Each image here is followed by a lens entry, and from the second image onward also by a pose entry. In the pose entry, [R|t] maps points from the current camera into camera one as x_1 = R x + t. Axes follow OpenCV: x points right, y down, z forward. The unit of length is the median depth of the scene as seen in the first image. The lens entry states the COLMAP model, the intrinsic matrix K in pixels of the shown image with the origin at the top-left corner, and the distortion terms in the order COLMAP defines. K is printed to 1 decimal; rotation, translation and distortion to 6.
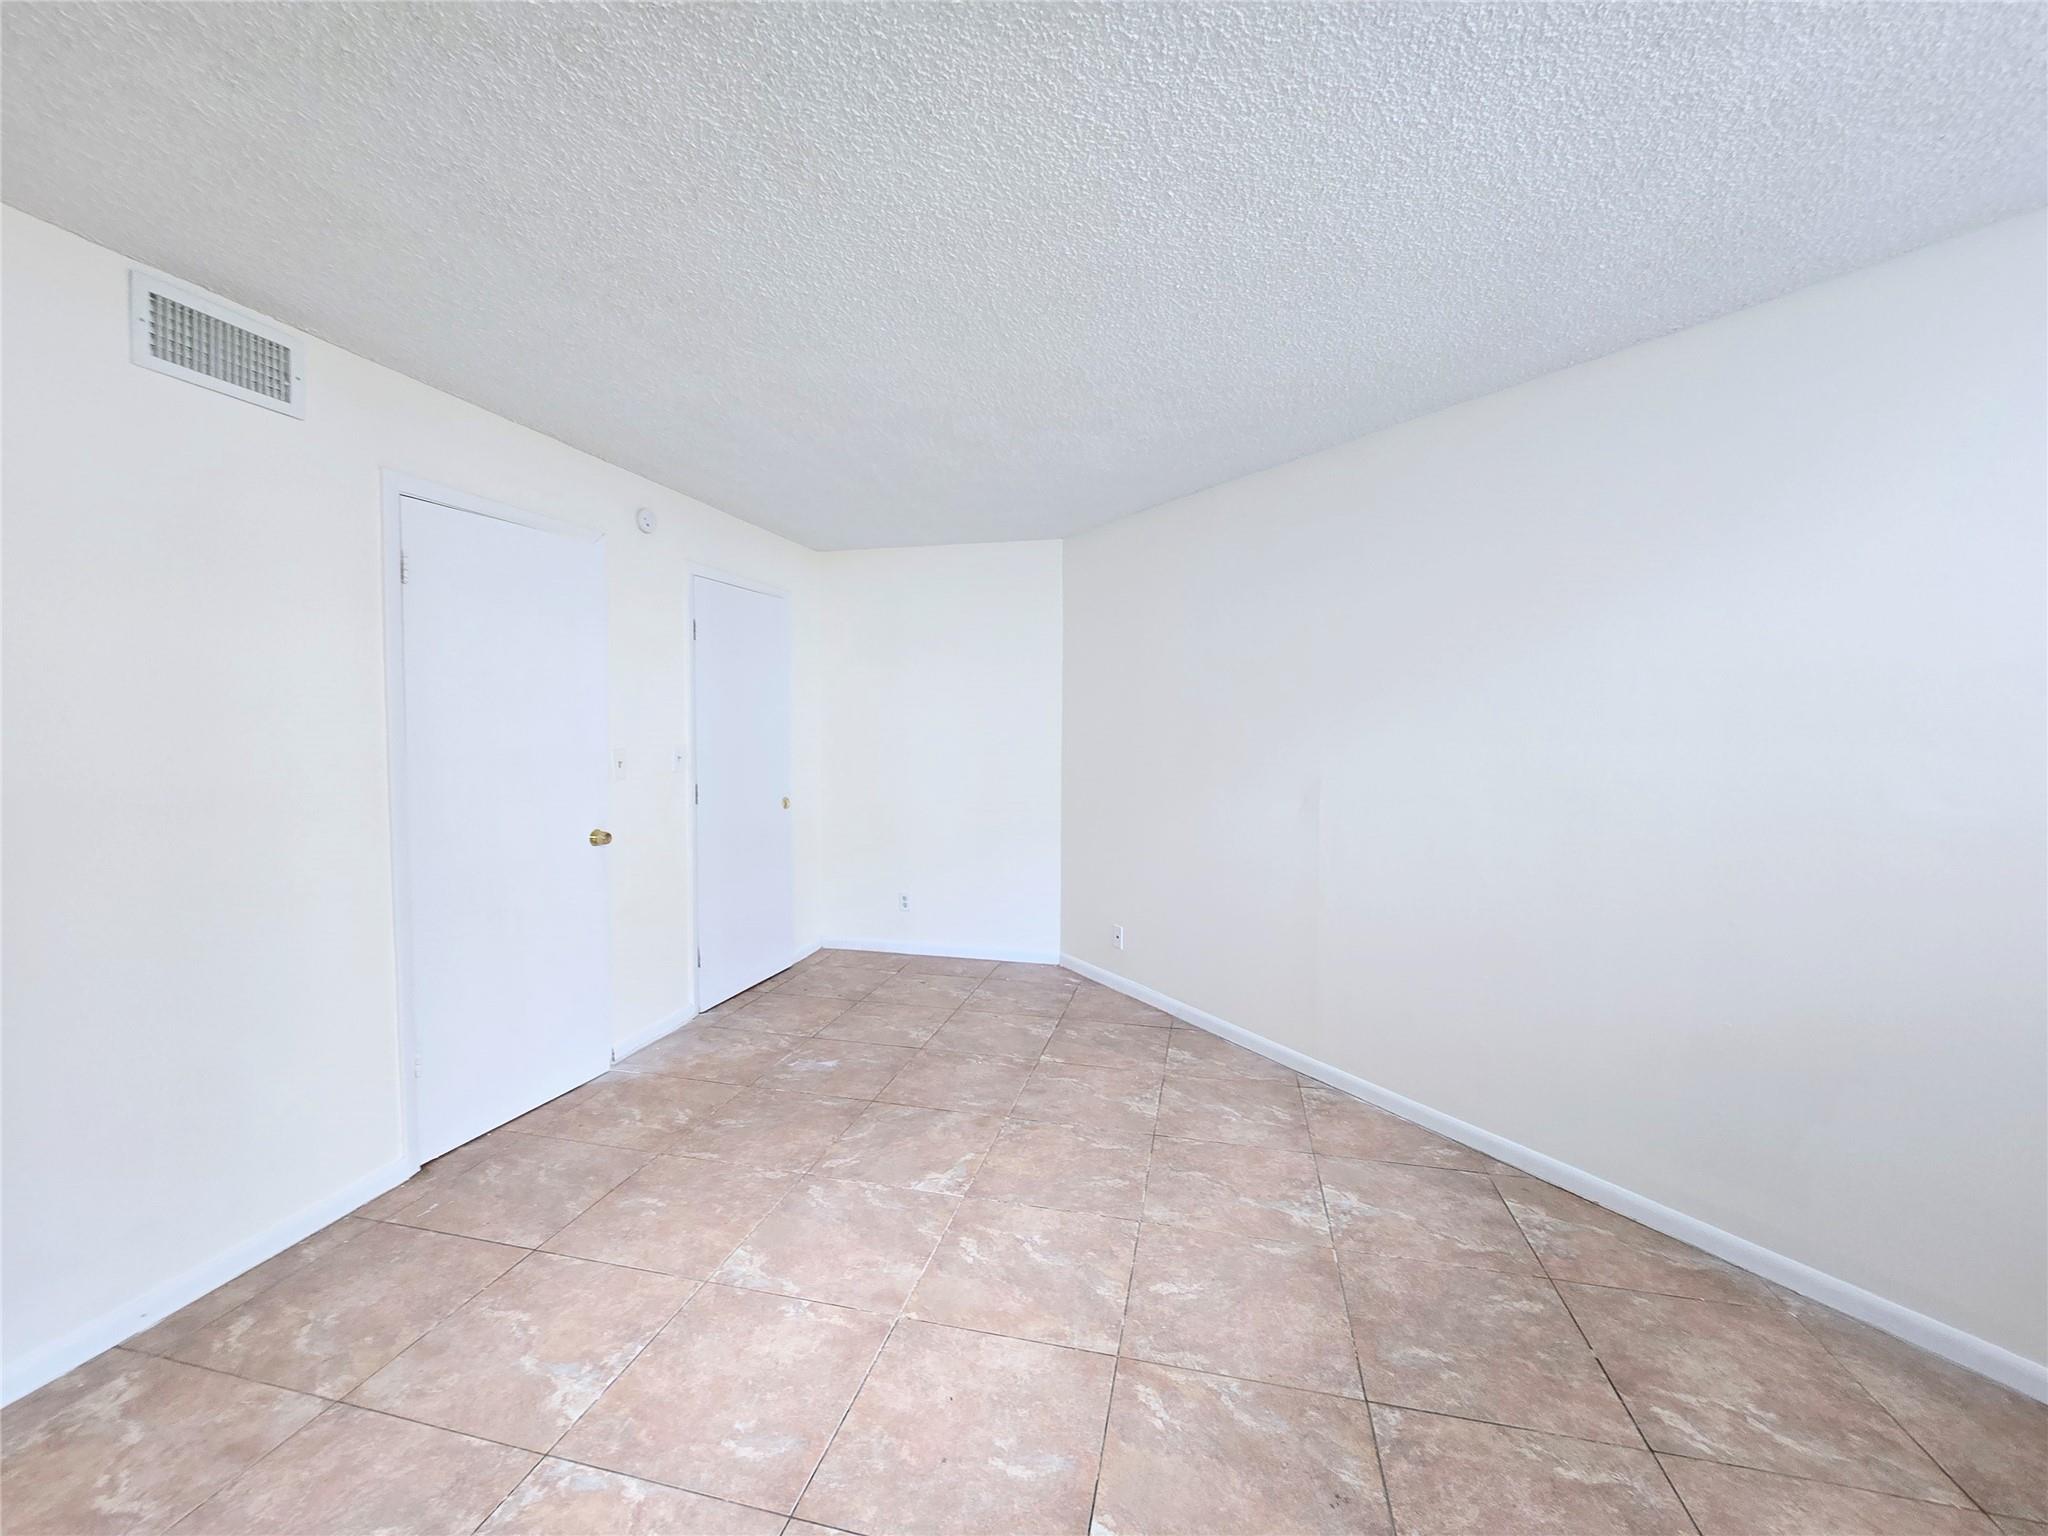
lens RADIAL K [[836.0, 0, 1013.7], [0, 836.0, 762.5], [0, 0, 1]] dist [-0.000056, -0.000073]
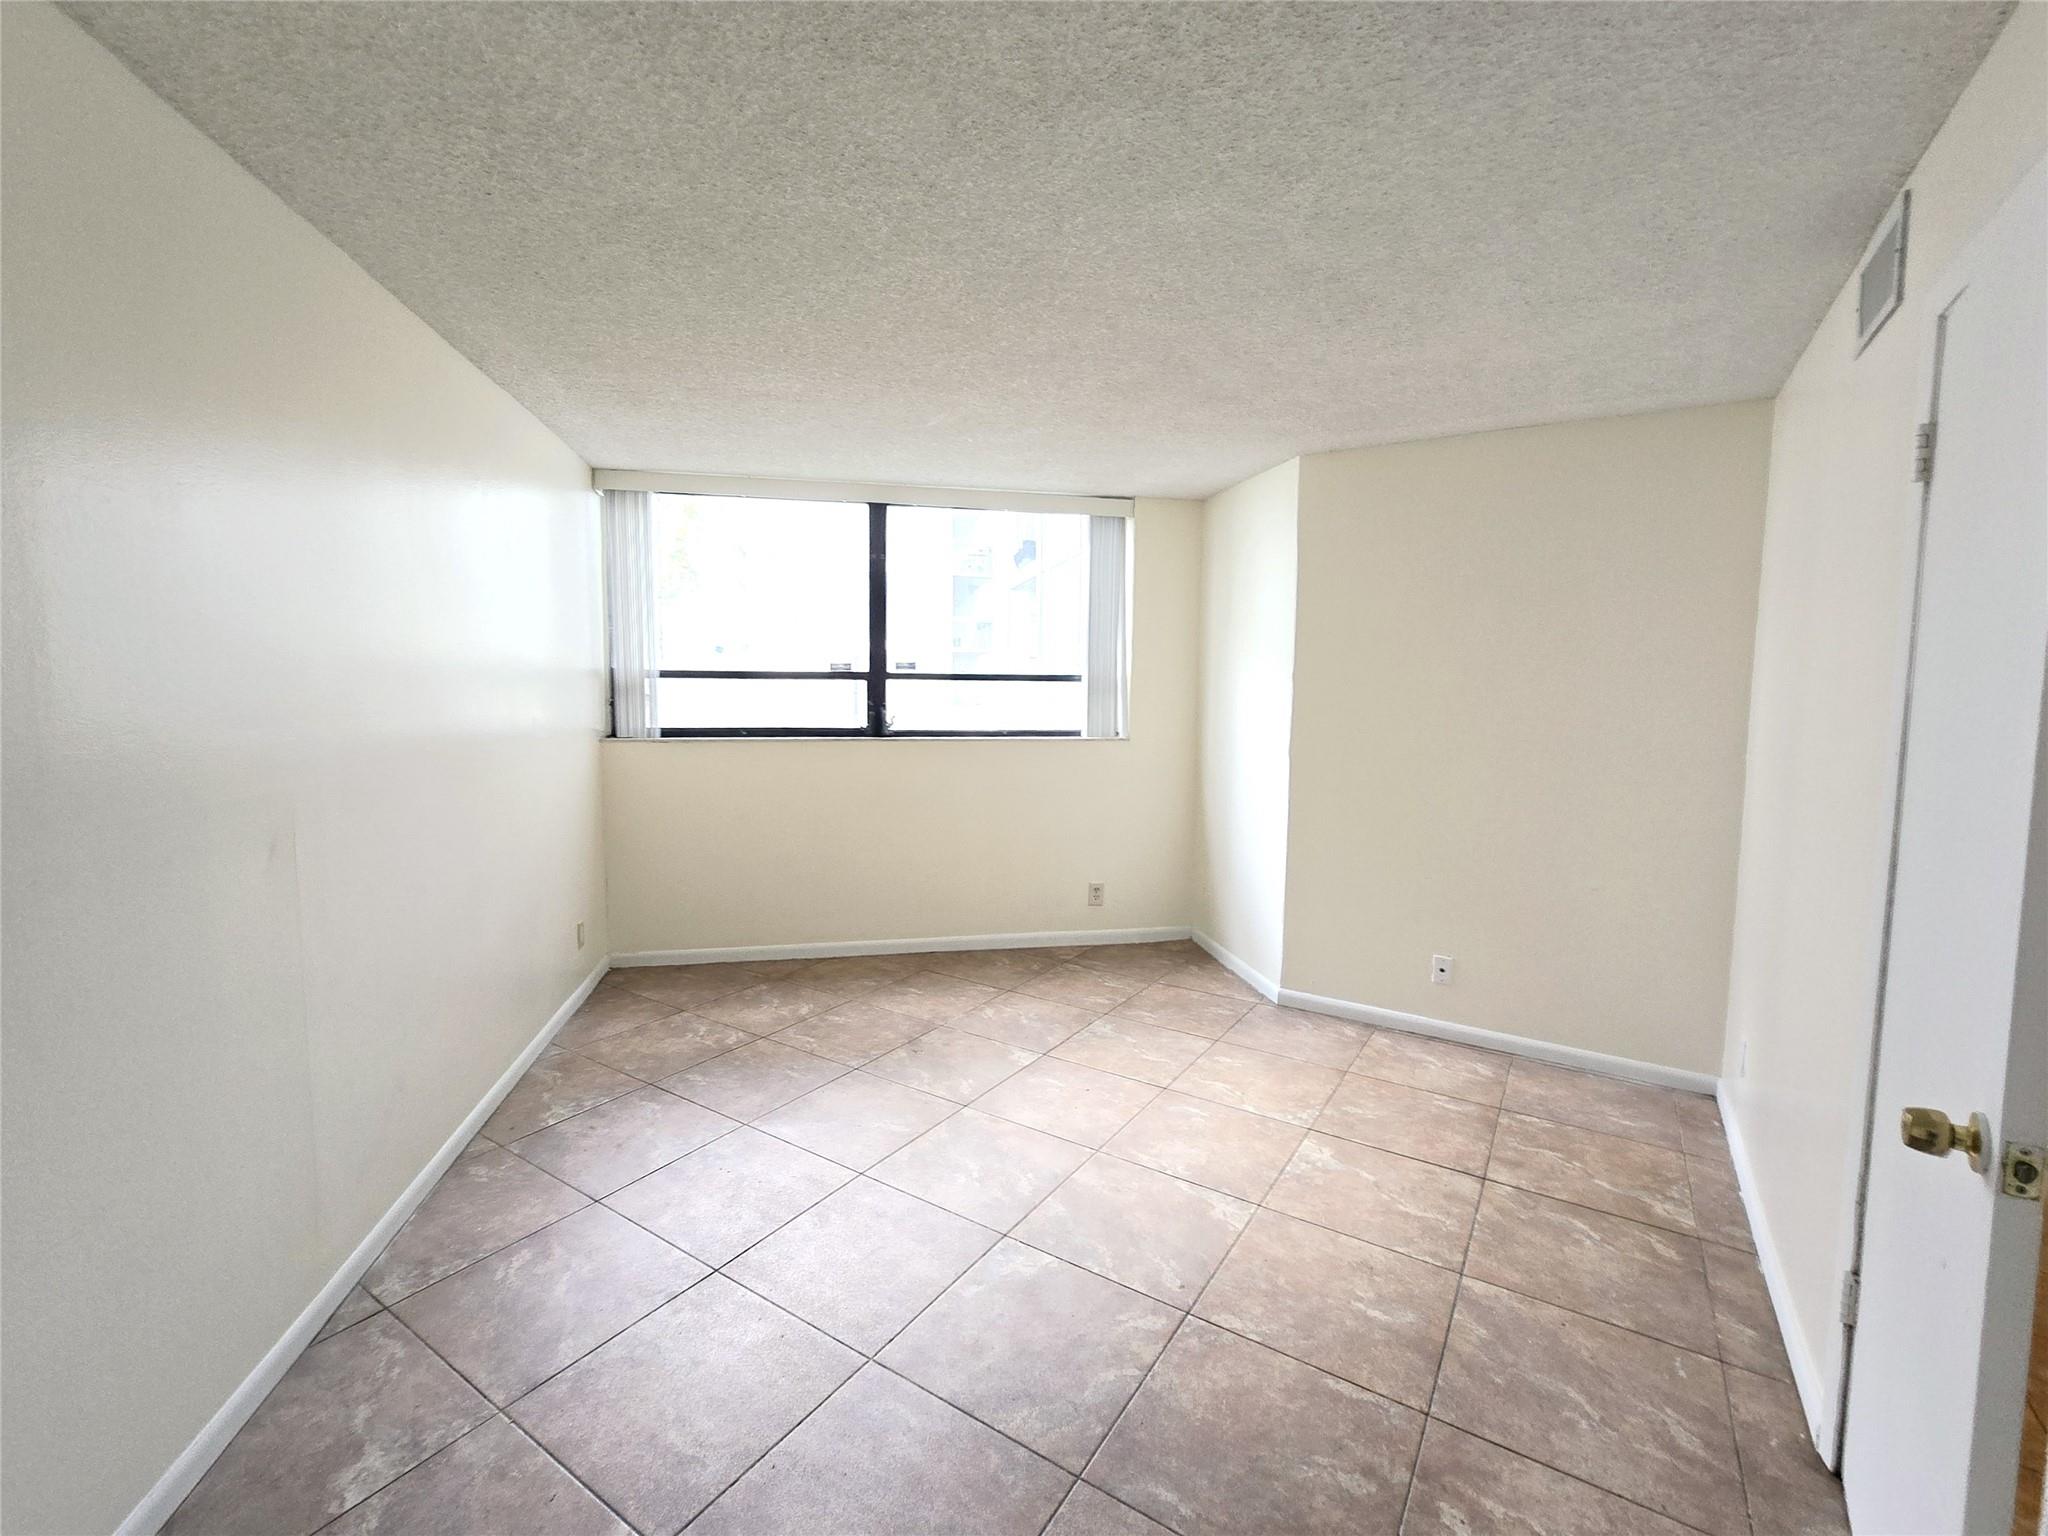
lens RADIAL K [[836.0, 0, 1013.7], [0, 836.0, 762.5], [0, 0, 1]] dist [-0.000056, -0.000073]
pose [[-0.937042, -0.048049, 0.345897, -0.404754], [0.001478, 0.989935, 0.141517, -0.126981], [-0.349215, 0.133119, -0.927539, 2.014868]]
